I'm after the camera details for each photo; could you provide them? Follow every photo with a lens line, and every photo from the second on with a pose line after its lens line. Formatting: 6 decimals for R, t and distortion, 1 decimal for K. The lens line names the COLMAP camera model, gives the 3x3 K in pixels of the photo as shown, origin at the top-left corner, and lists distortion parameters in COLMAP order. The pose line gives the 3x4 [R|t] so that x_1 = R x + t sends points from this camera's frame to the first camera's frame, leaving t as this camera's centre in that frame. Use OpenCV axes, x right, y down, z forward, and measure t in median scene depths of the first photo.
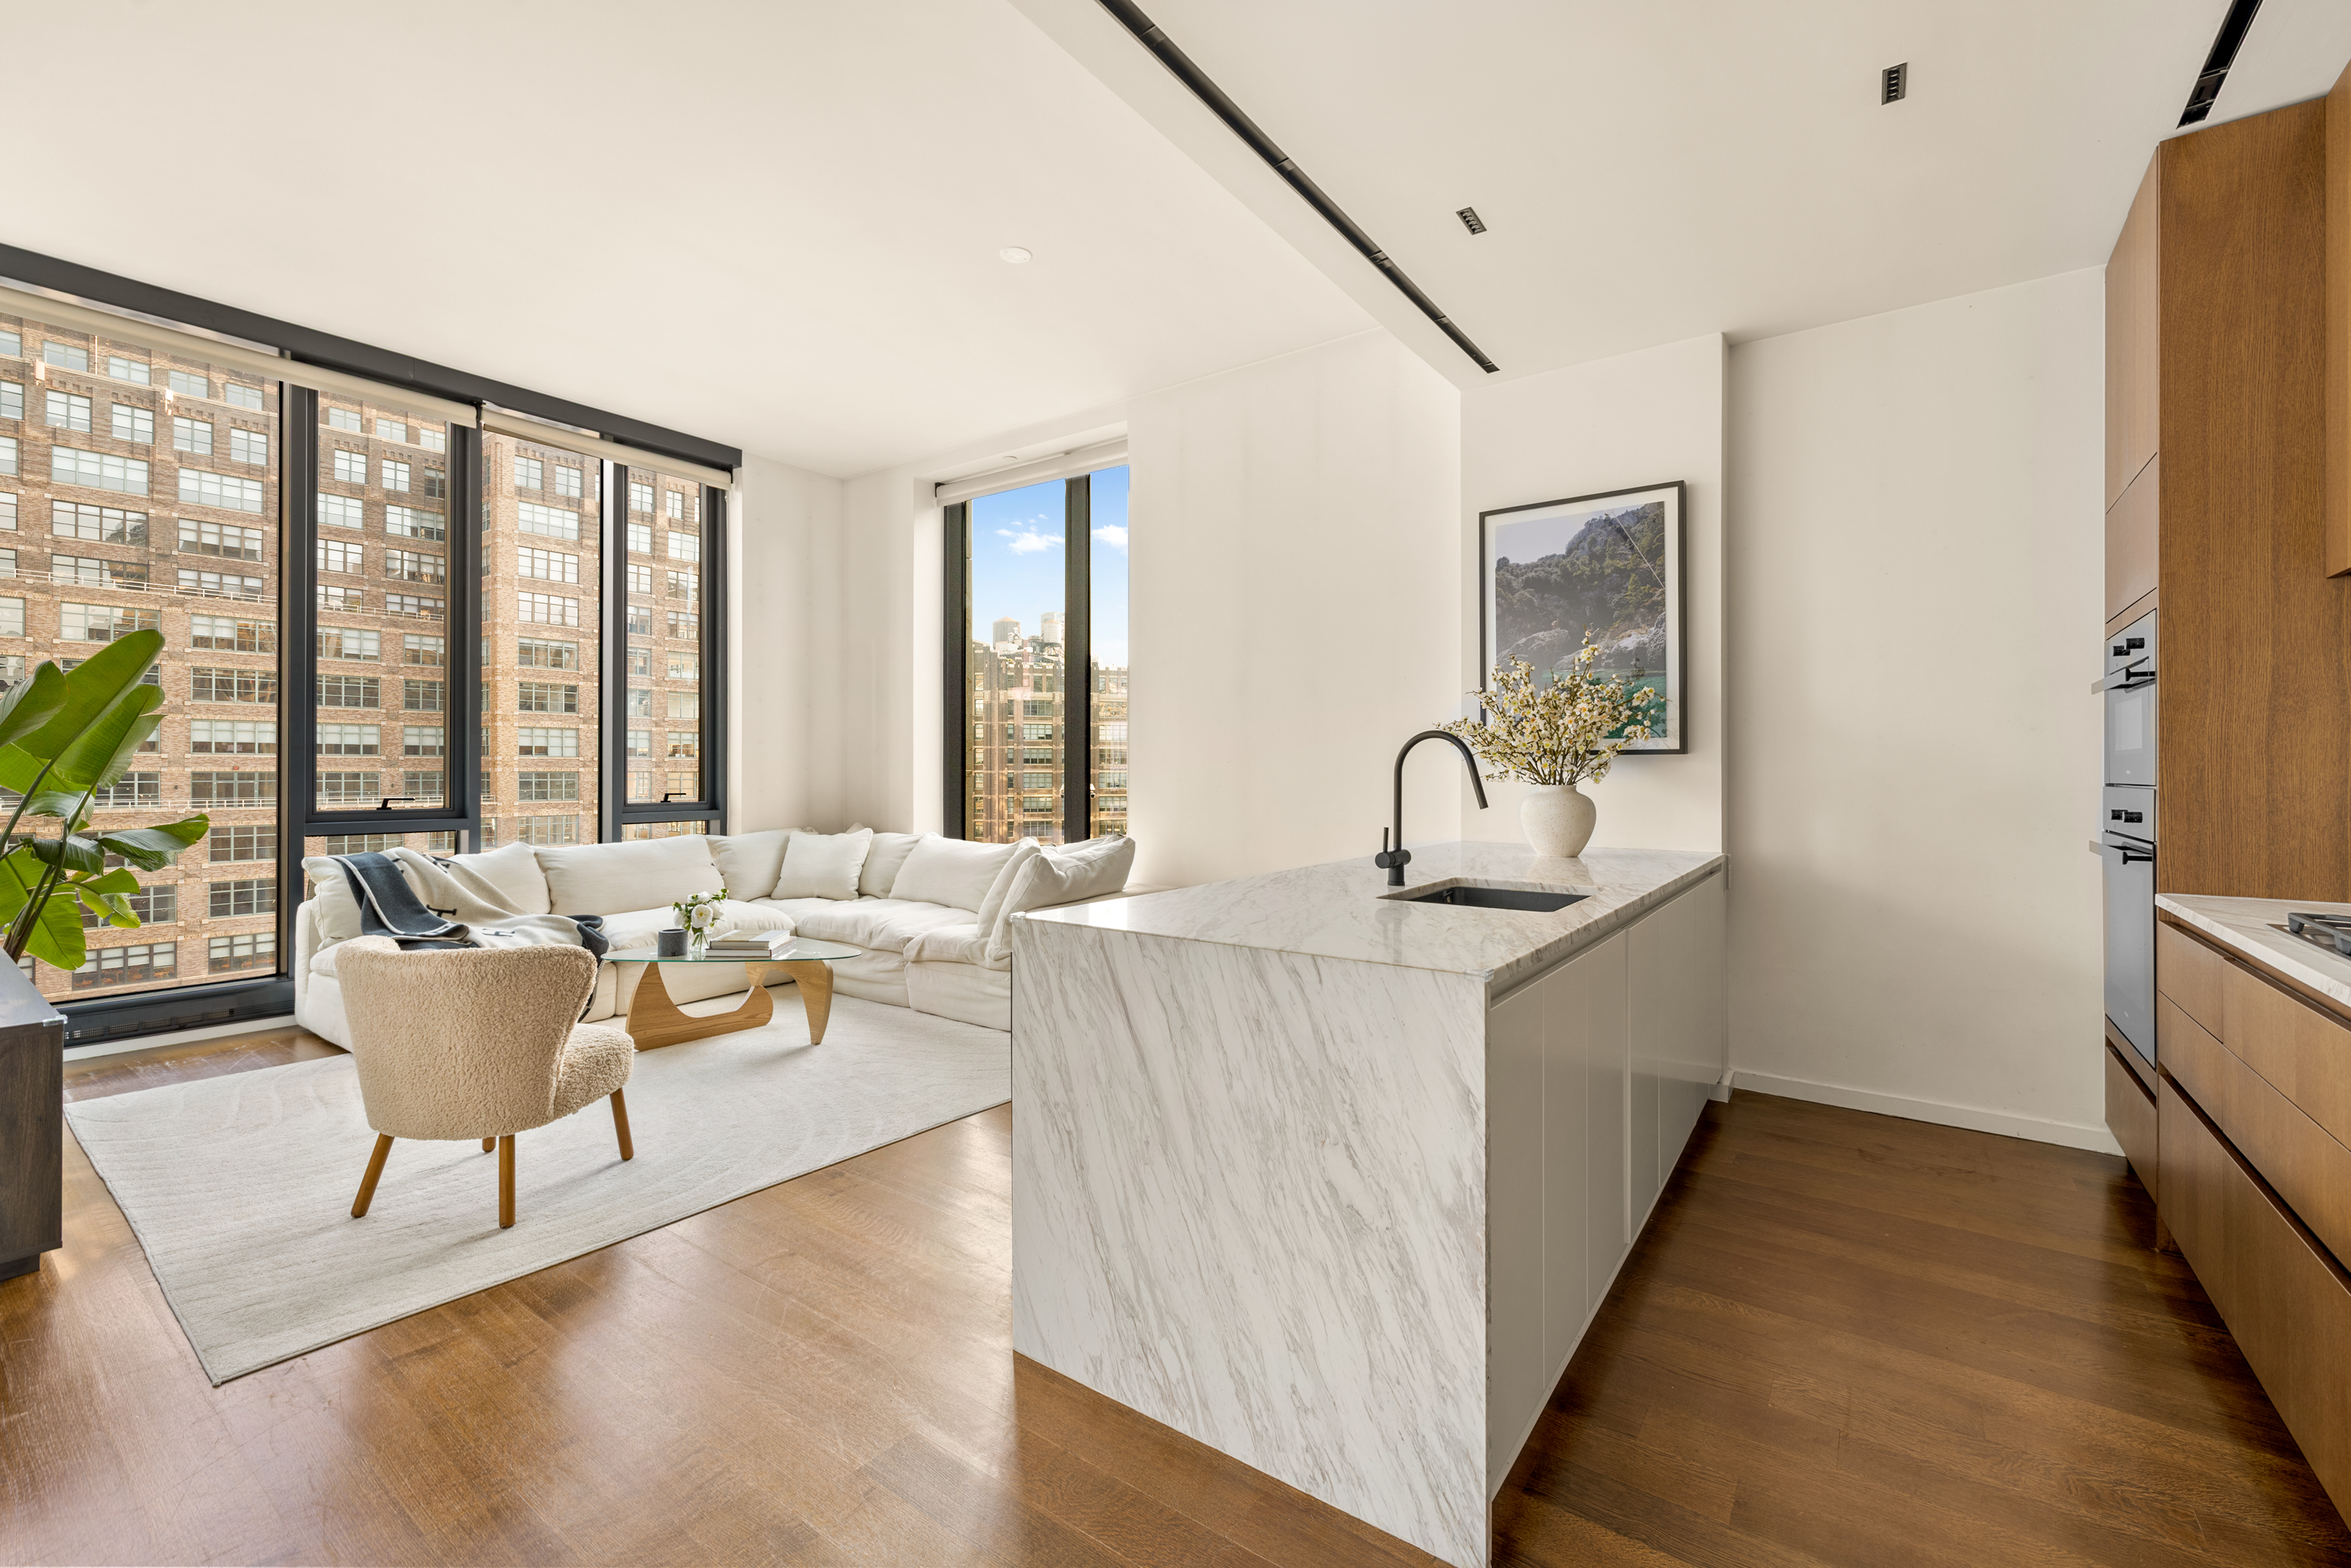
lens RADIAL K [[988.7, 0, 1170.7], [0, 988.7, 770.3], [0, 0, 1]] dist [0.001368, 0.000444]
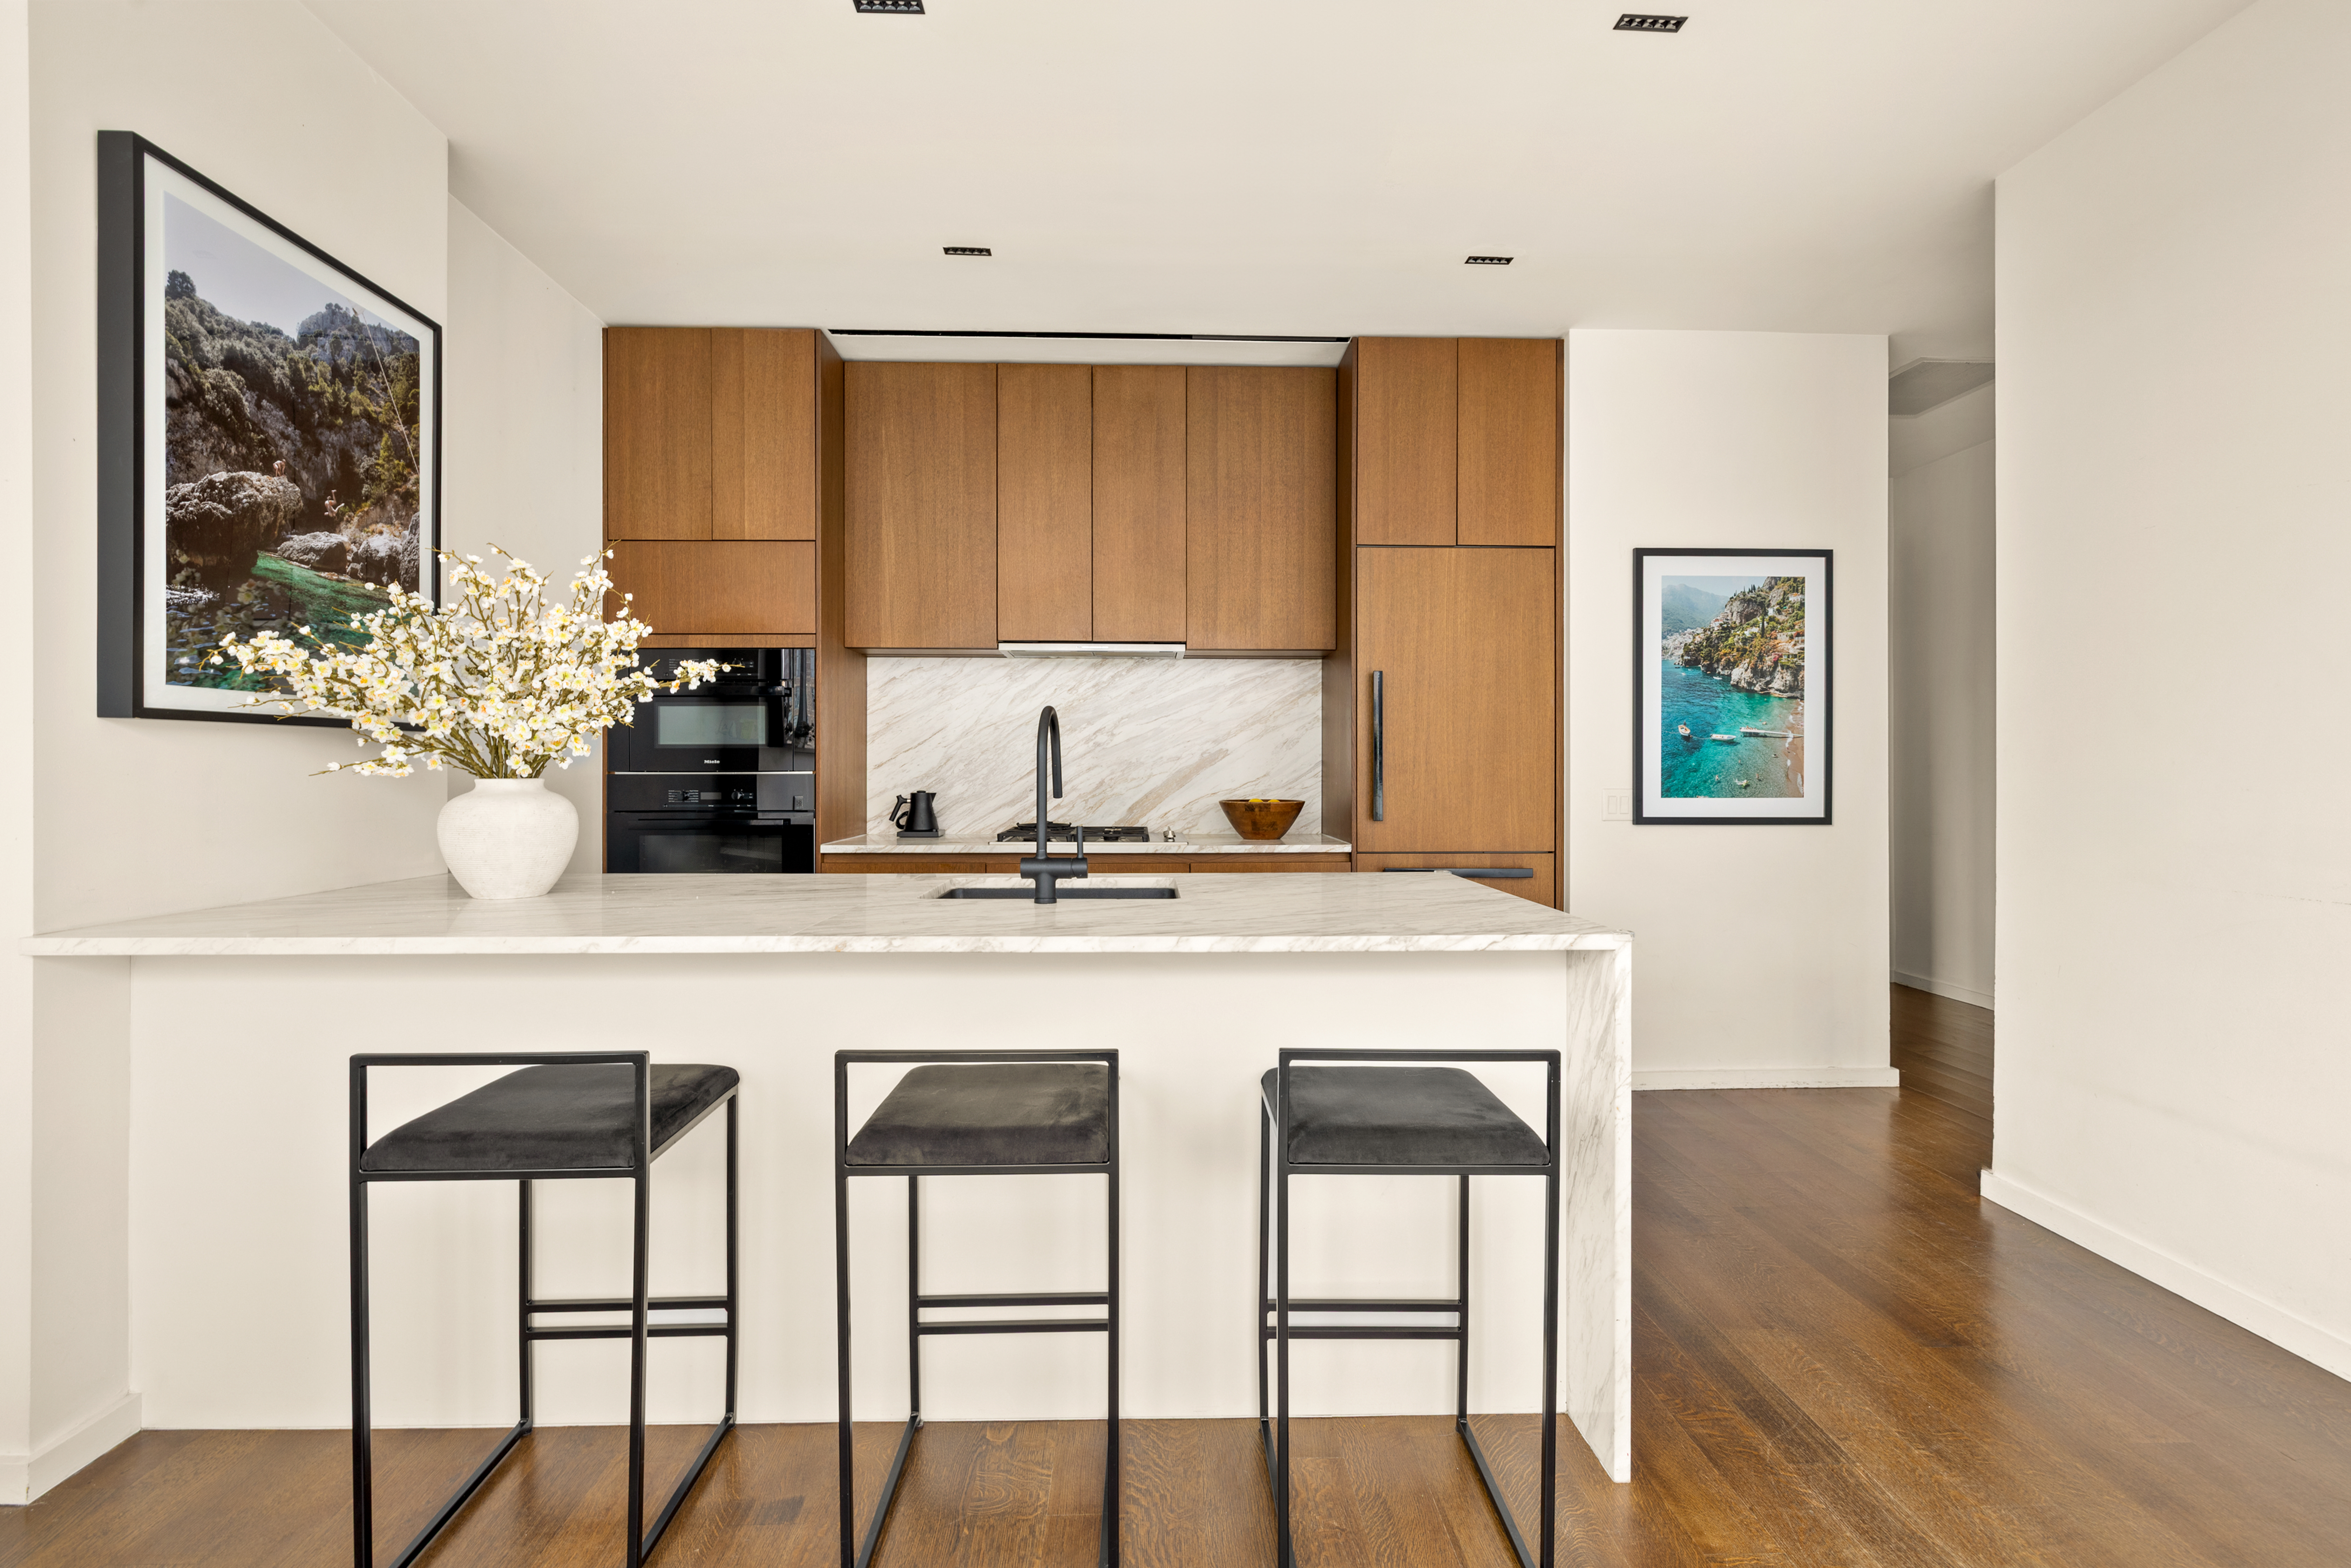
lens RADIAL K [[988.7, 0, 1170.7], [0, 988.7, 770.3], [0, 0, 1]] dist [0.001368, 0.000444]
pose [[-0.615059, -0.003174, 0.788475, -0.473537], [-0.000856, 0.999994, 0.003357, 0.010385], [-0.788480, 0.001390, -0.615058, 1.509800]]
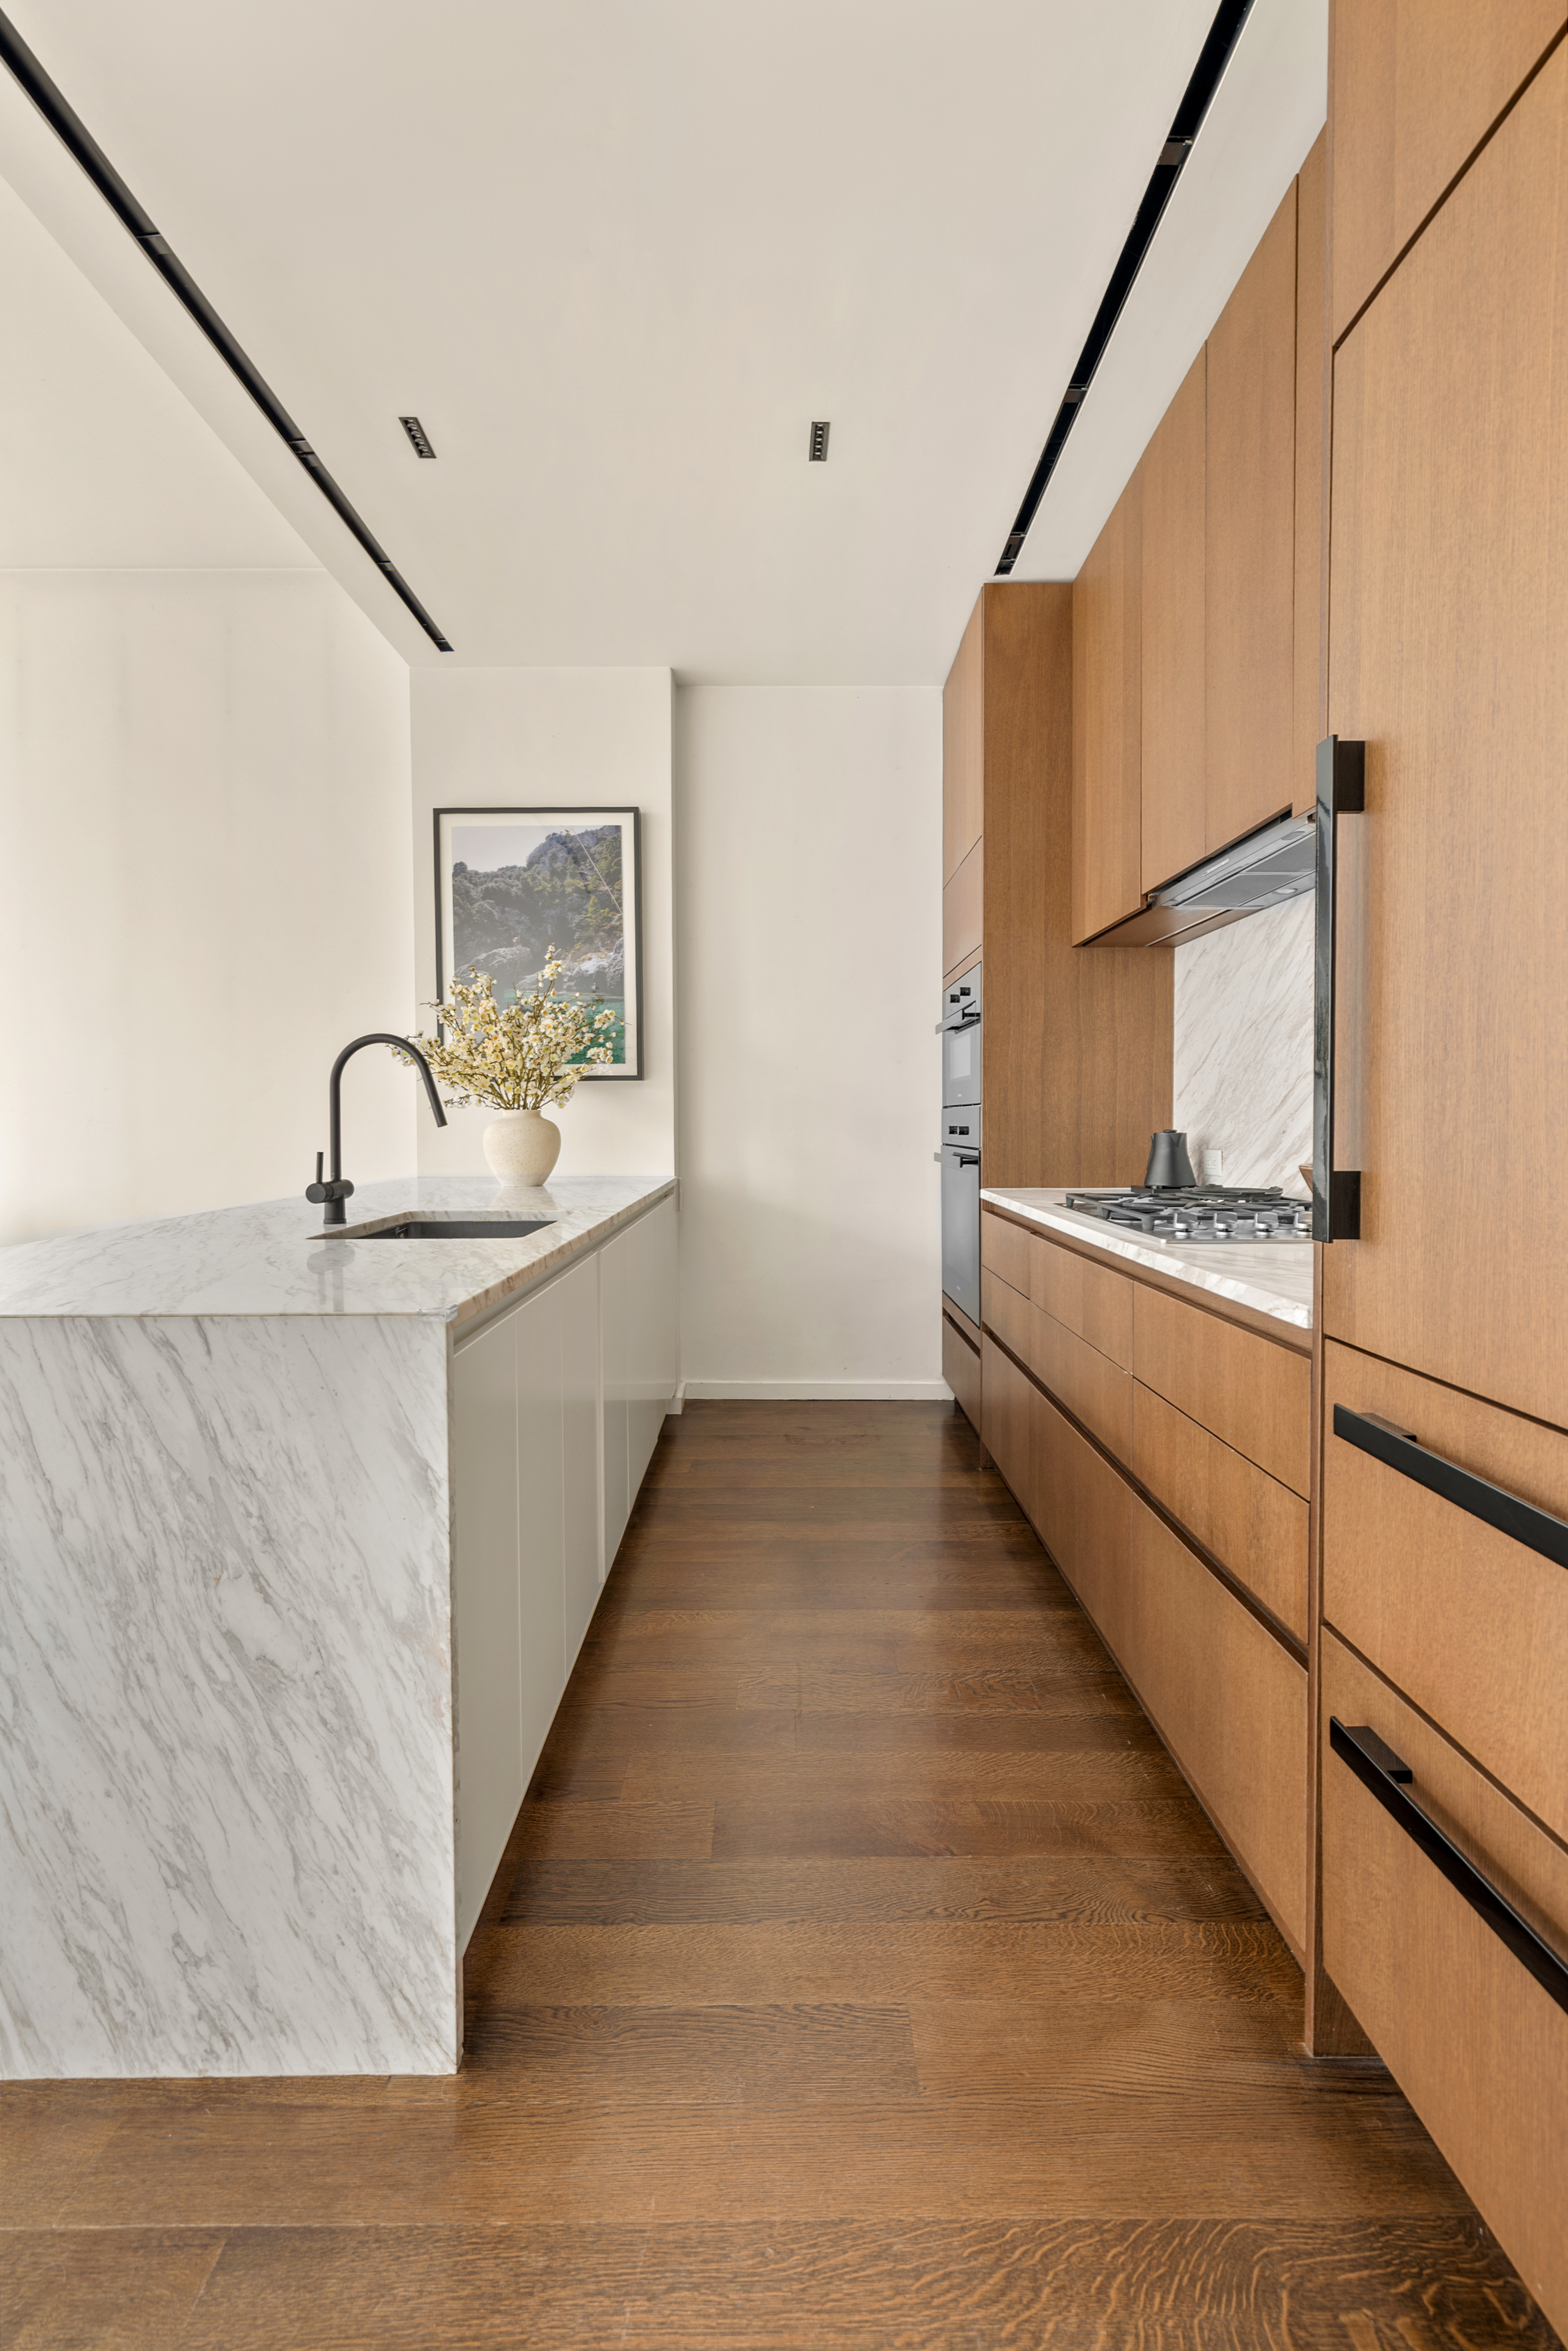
lens RADIAL K [[988.7, 0, 781.8], [0, 988.7, 1145.4], [0, 0, 1]] dist [0.001368, 0.000444]
pose [[0.803840, -0.018692, 0.594552, 0.047087], [0.004721, 0.999675, 0.025046, 0.037963], [-0.594827, -0.017326, 0.803667, 0.147292]]
